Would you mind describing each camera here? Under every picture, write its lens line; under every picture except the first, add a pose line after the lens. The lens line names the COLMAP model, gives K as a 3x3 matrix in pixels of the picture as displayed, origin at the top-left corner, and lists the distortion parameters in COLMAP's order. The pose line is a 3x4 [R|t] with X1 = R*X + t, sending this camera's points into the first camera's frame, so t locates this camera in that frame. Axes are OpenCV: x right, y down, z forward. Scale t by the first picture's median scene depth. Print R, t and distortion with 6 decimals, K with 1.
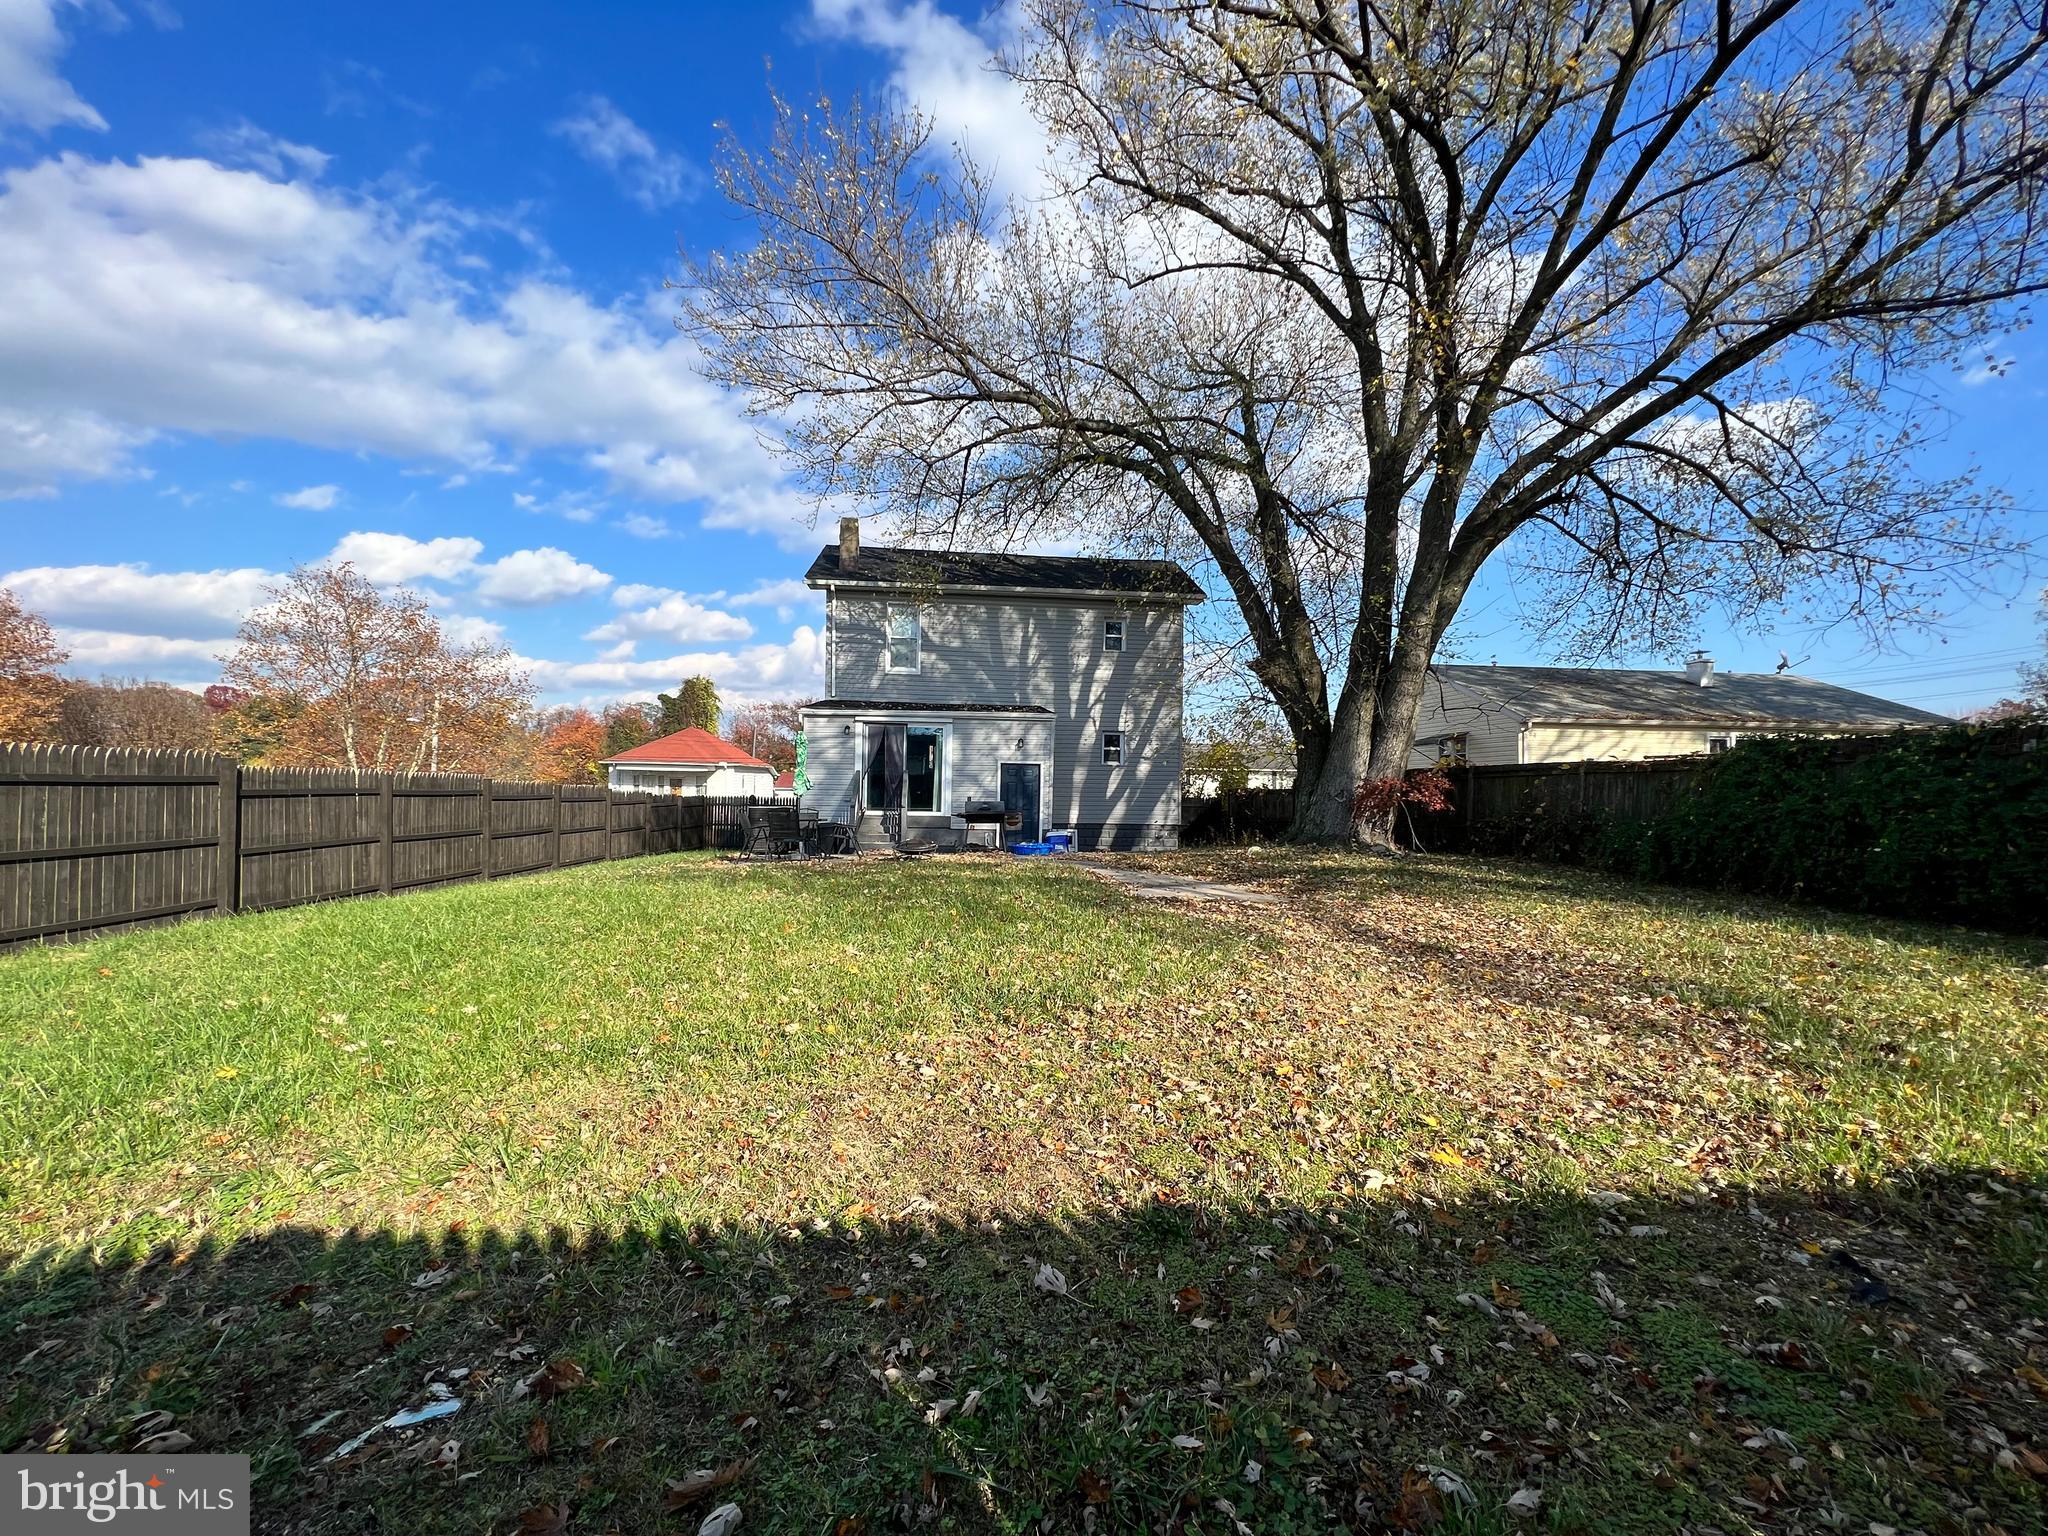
lens RADIAL K [[808.7, 0, 1027.7], [0, 808.7, 768.6], [0, 0, 1]] dist [-0.006476, 0.000034]
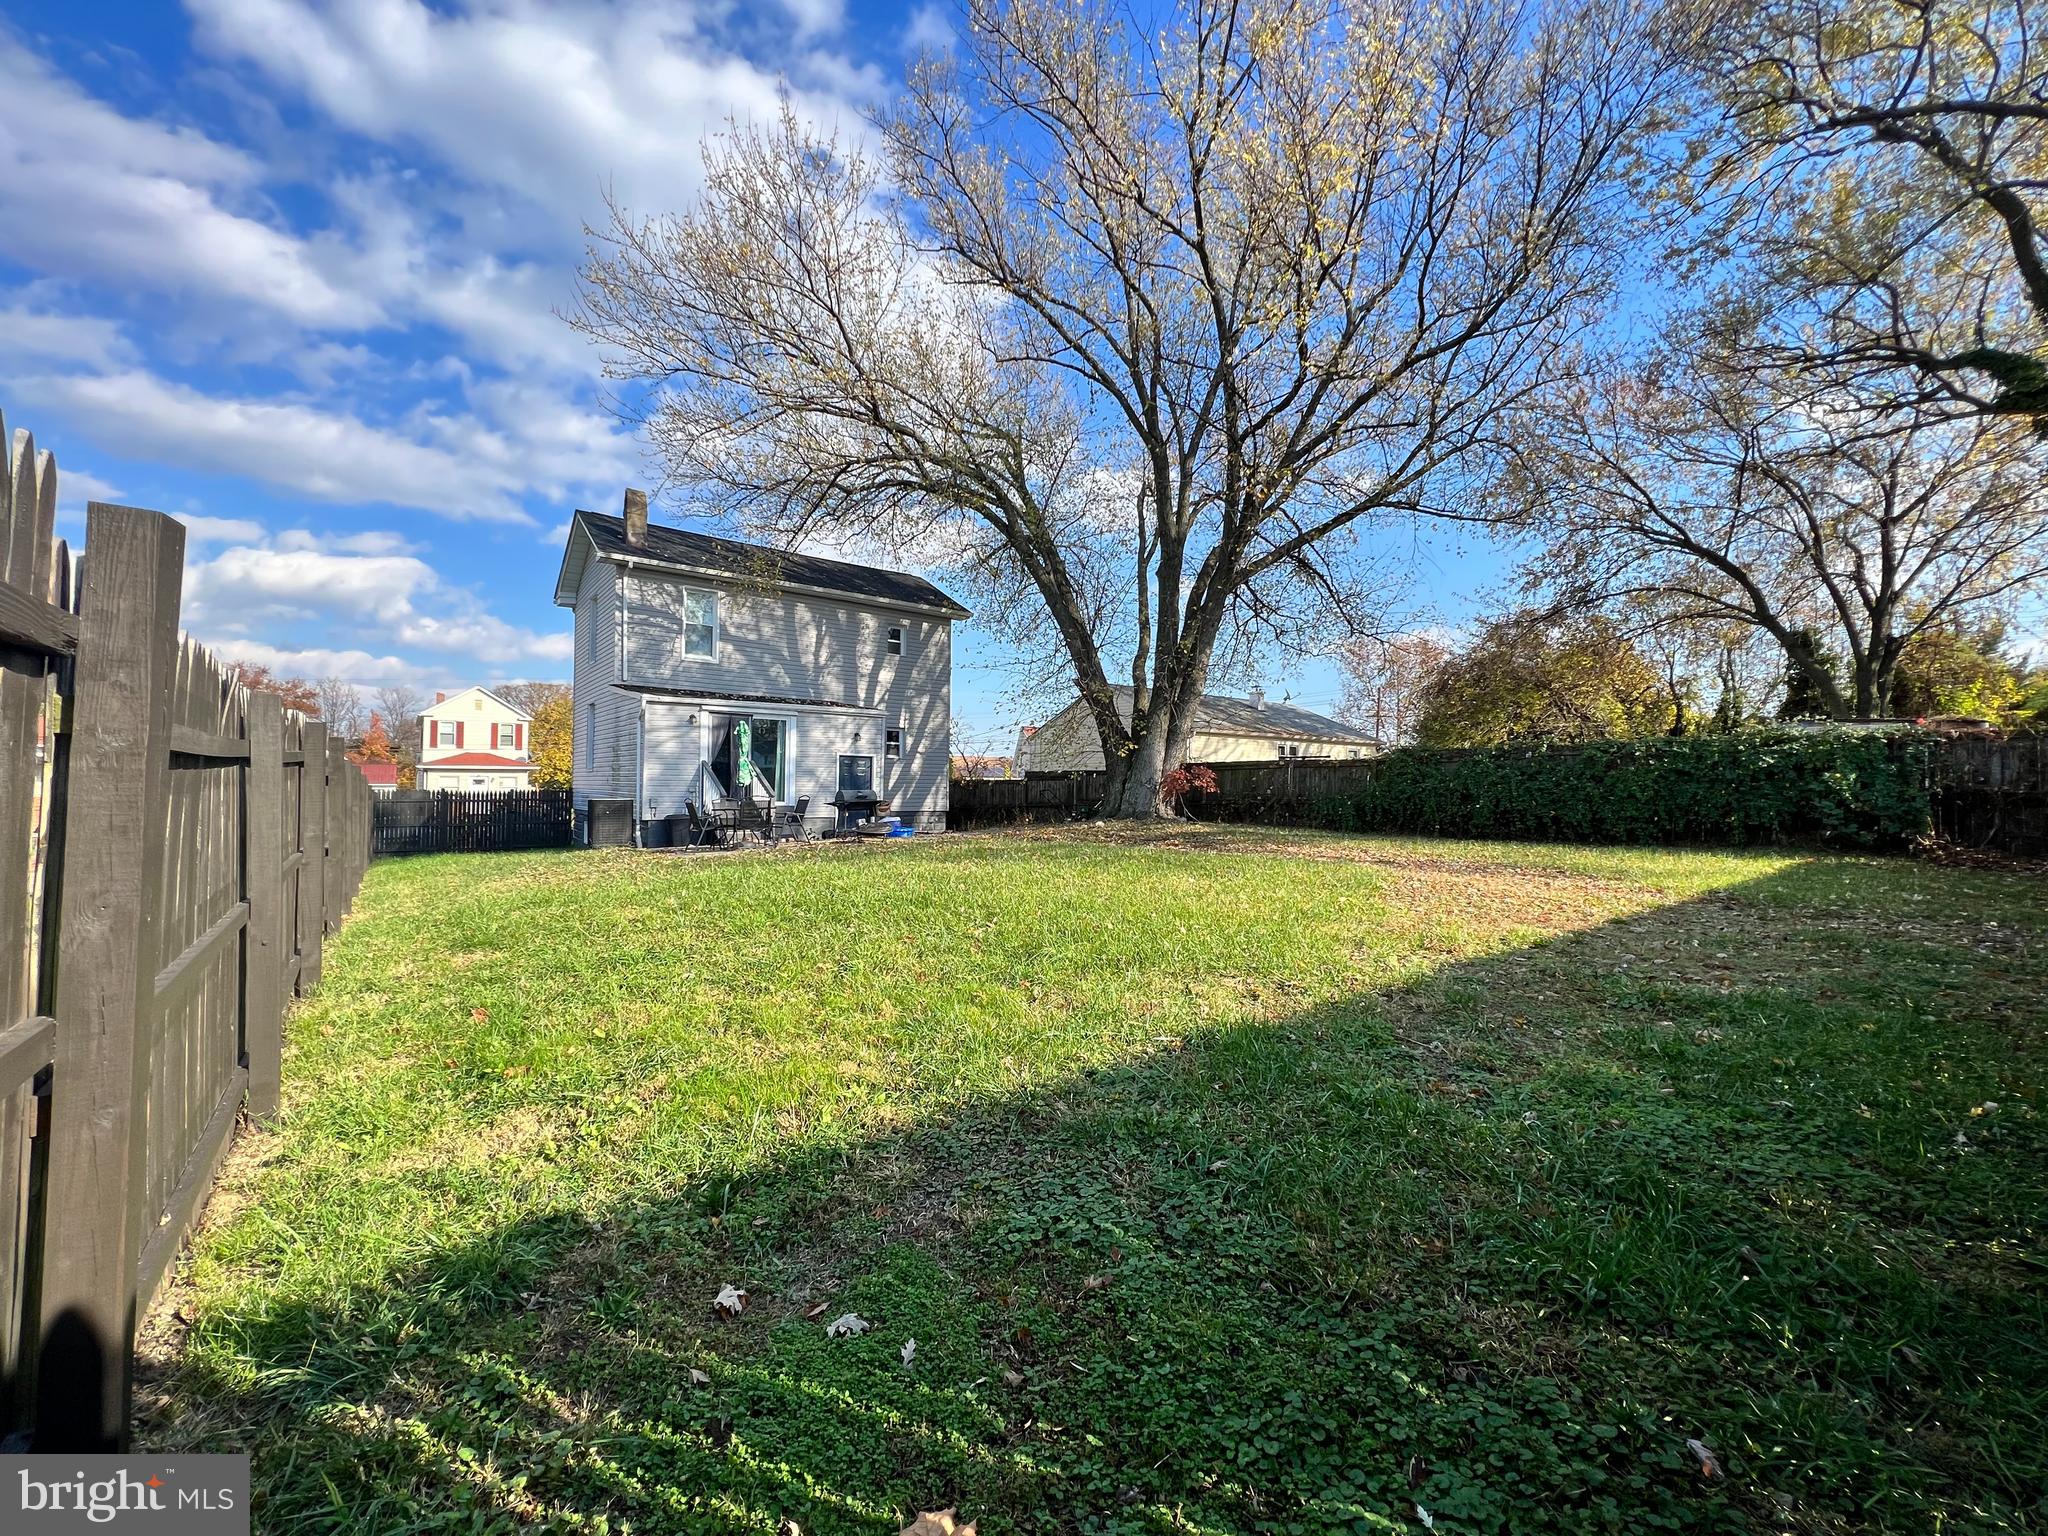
lens RADIAL K [[808.7, 0, 1027.7], [0, 808.7, 768.6], [0, 0, 1]] dist [-0.006476, 0.000034]
pose [[0.821654, 0.001859, 0.569983, -0.383940], [0.000416, 0.999992, -0.003860, 0.012071], [-0.569986, 0.003409, 0.821647, -0.010813]]
